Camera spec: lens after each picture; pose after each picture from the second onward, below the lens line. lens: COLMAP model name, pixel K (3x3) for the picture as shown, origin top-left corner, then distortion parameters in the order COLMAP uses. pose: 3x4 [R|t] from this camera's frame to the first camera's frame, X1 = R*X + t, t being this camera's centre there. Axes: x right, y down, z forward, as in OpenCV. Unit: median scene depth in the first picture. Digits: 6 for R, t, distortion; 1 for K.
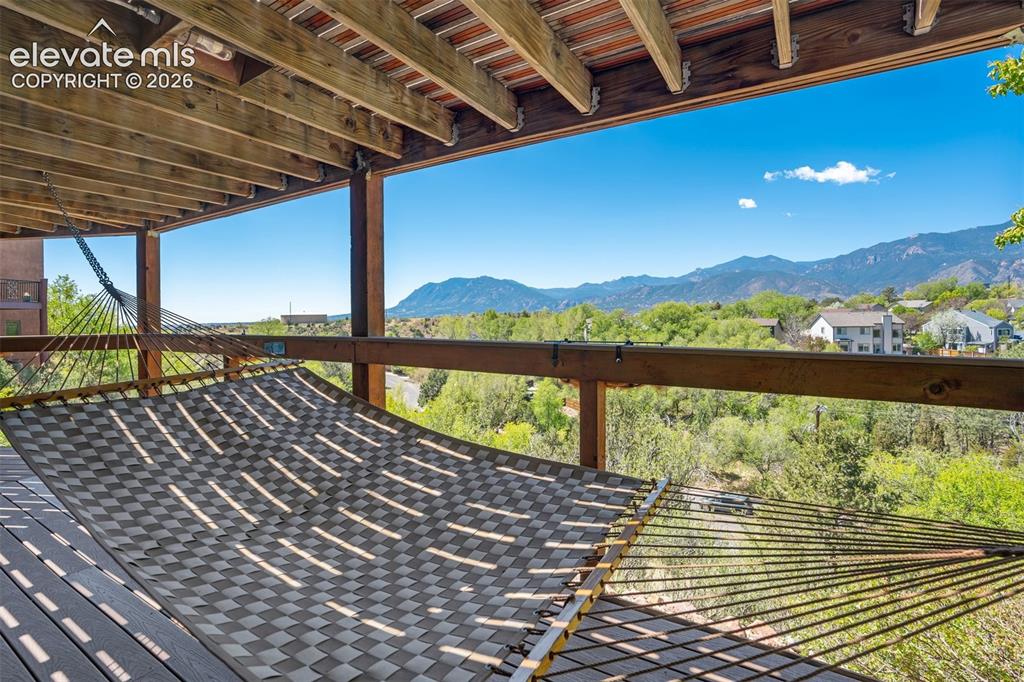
lens RADIAL K [[467.4, 0, 512.0], [0, 467.4, 341.0], [0, 0, 1]] dist [-0.000372, -0.000046]
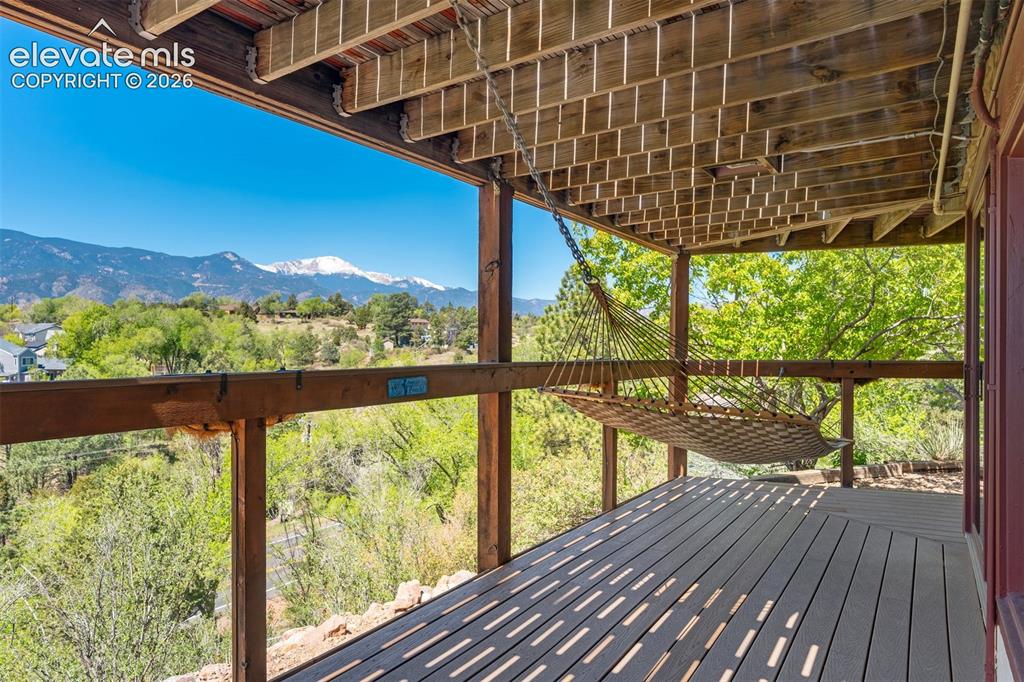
lens RADIAL K [[620.2, 0, 512.0], [0, 620.2, 341.0], [0, 0, 1]] dist [0.000731, 0.000137]
pose [[0.037471, 0.009609, 0.999252, -0.132421], [0.046332, 0.998862, -0.011343, -0.002438], [-0.998223, 0.046722, 0.036984, 0.097355]]
